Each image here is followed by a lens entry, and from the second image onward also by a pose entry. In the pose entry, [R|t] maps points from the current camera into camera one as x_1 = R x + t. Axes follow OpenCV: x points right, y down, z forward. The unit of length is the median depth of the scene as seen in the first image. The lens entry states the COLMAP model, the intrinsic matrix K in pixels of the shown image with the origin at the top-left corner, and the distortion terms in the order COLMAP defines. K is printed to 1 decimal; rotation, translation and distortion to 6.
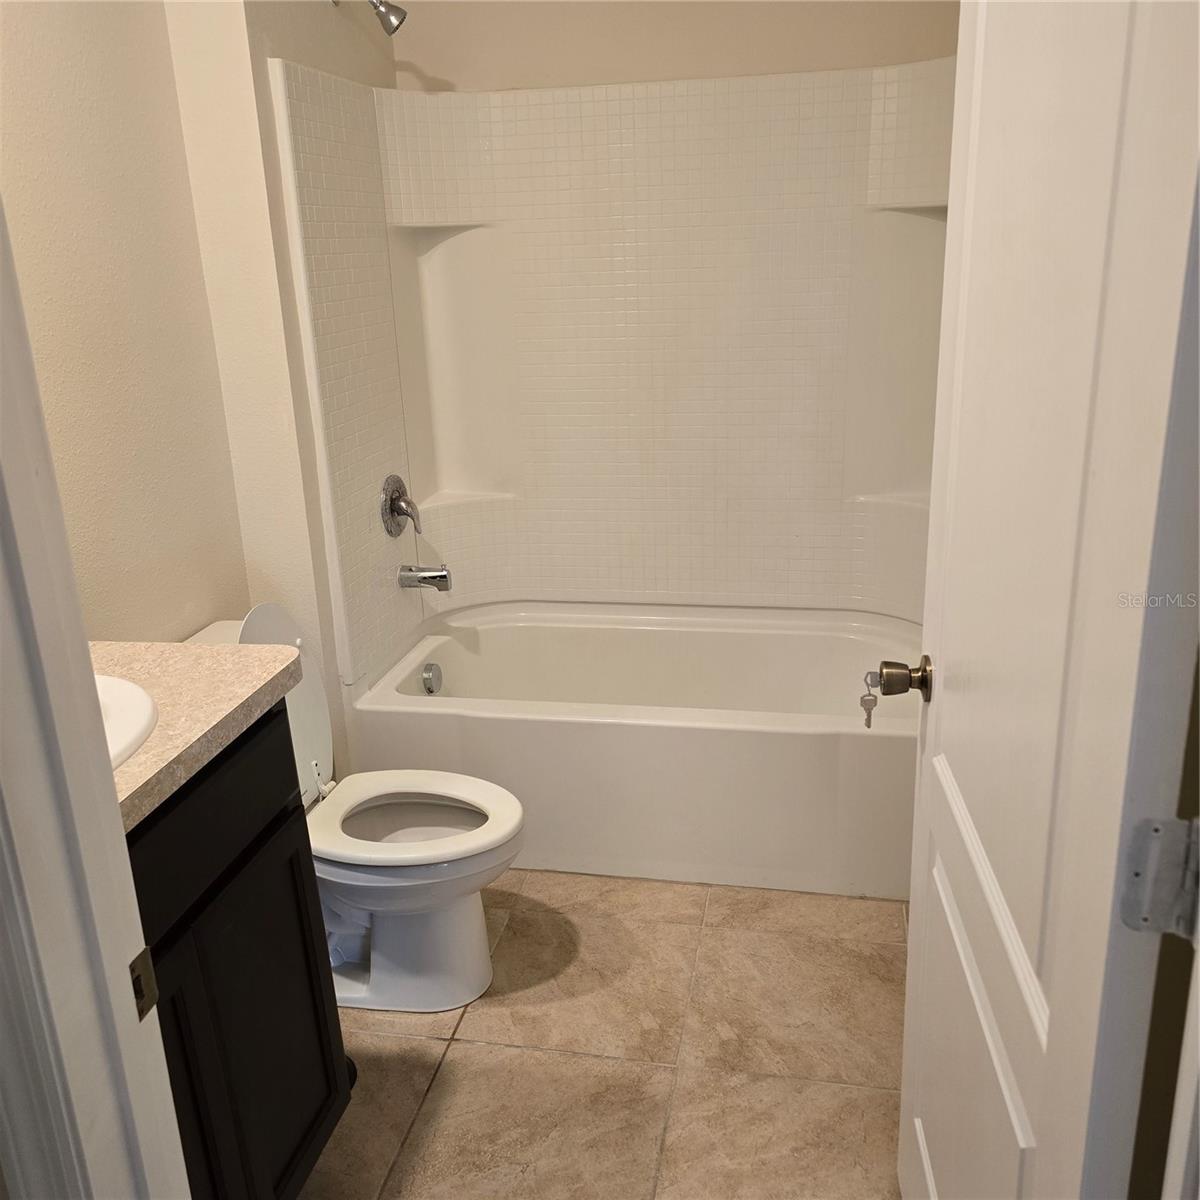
lens RADIAL K [[1119.9, 0, 602.9], [0, 1119.9, 600.0], [0, 0, 1]] dist [0.022312, 0.000000]
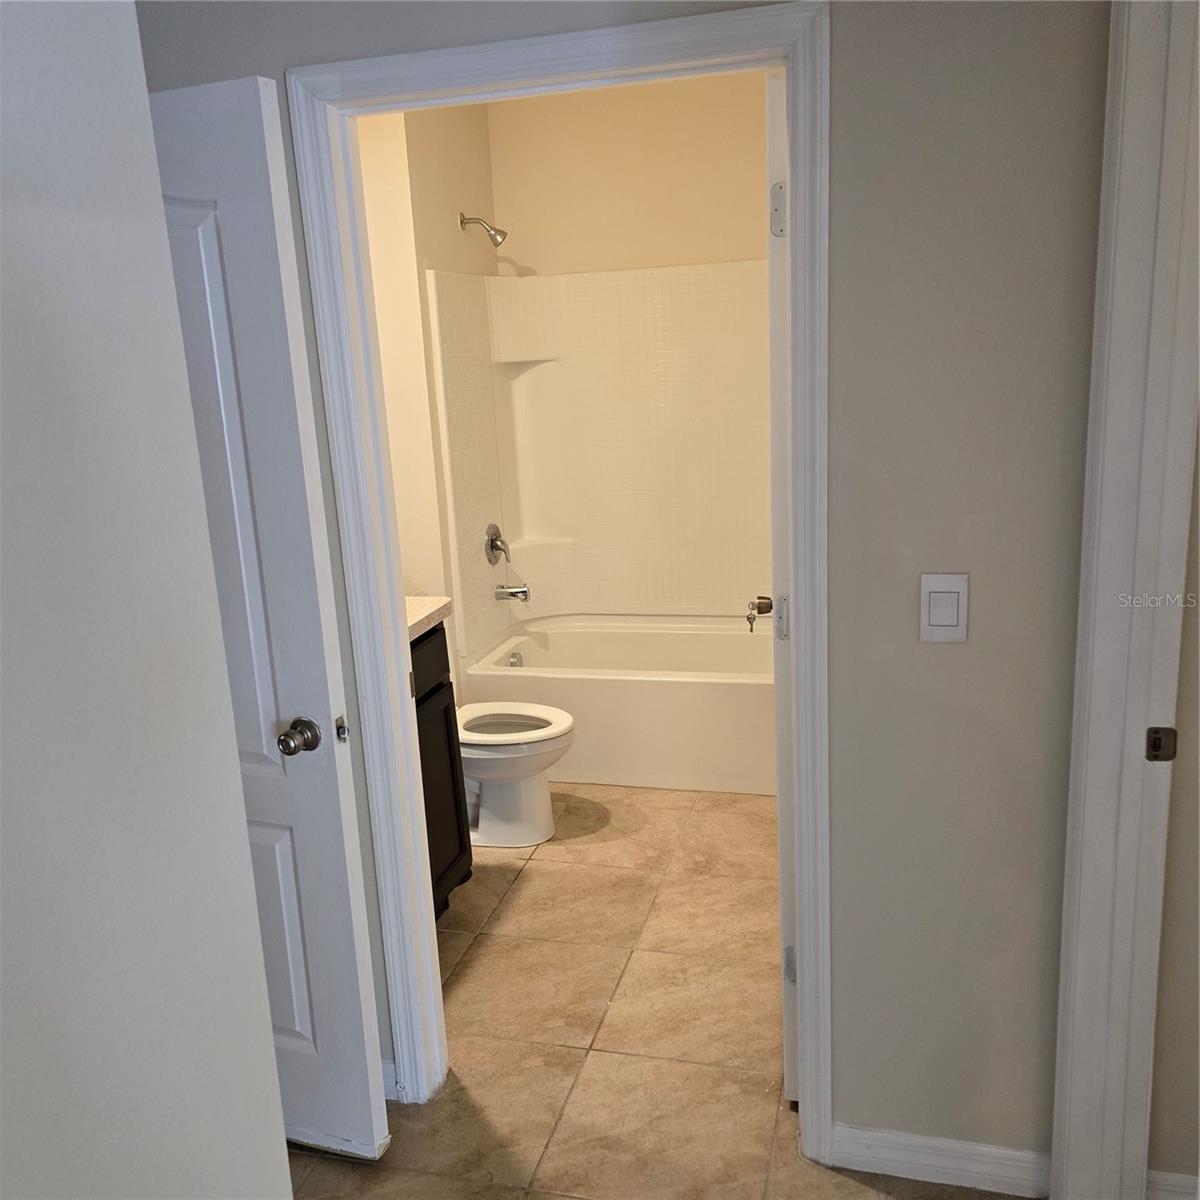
lens RADIAL K [[1119.9, 0, 595.3], [0, 1119.9, 602.5], [0, 0, 1]] dist [0.022312, 0.000000]
pose [[0.997410, -0.000200, -0.071930, 0.065028], [-0.005682, 0.996652, -0.081563, 0.129639], [0.071705, 0.081761, 0.994069, -0.529884]]
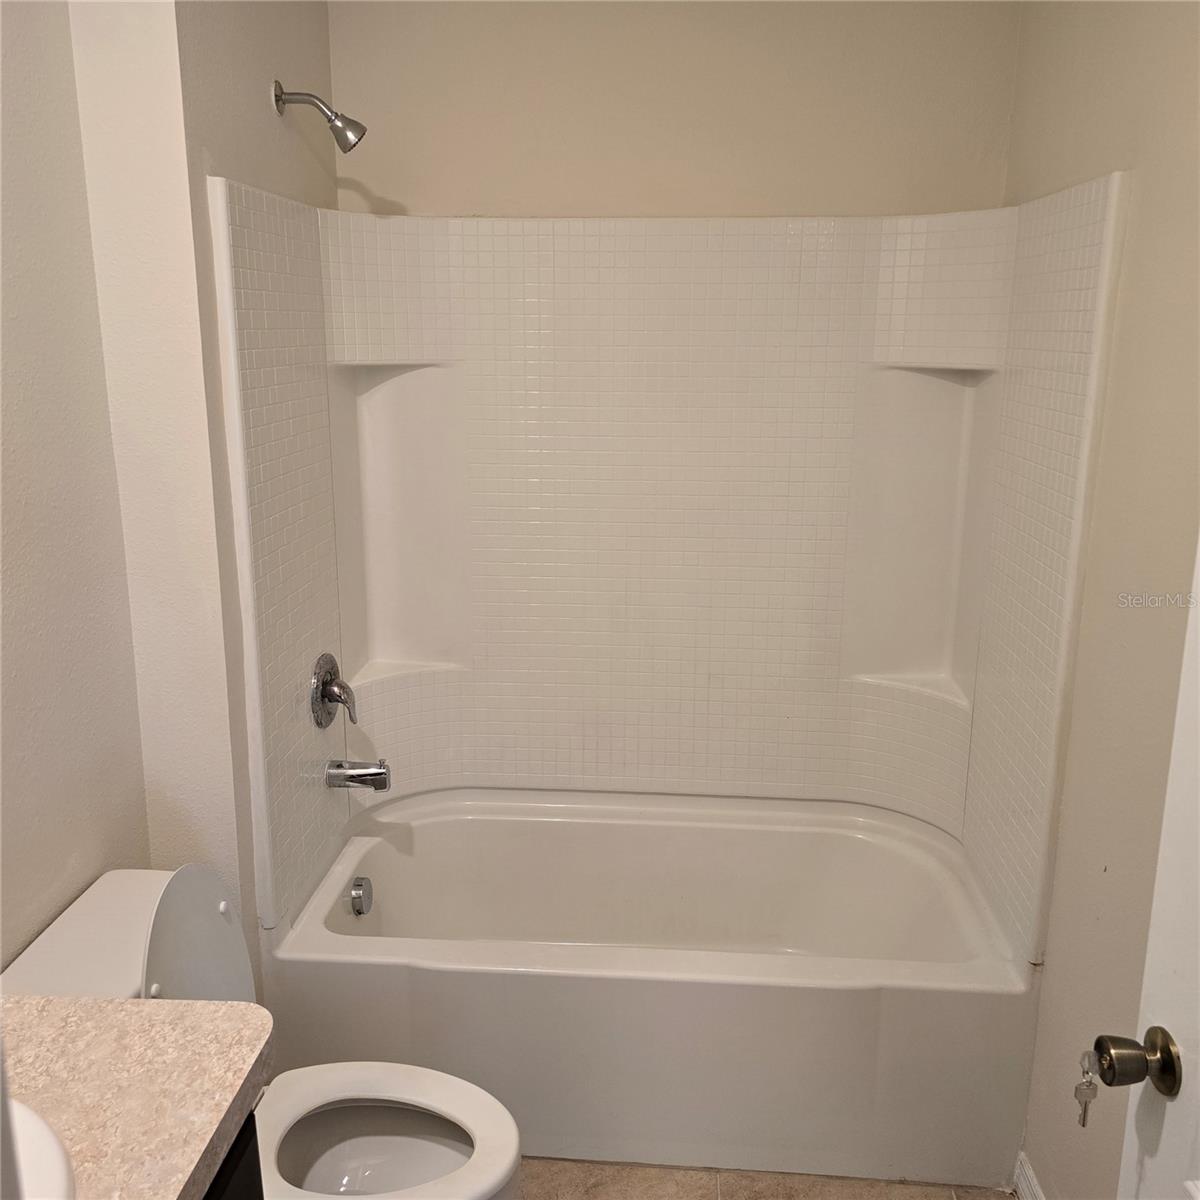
lens RADIAL K [[1119.9, 0, 596.1], [0, 1119.9, 574.9], [0, 0, 1]] dist [0.022312, 0.000000]
pose [[0.991827, 0.011549, 0.127064, -0.104836], [0.000178, 0.995769, -0.091894, -0.105086], [-0.127588, 0.091166, 0.987629, 0.164576]]
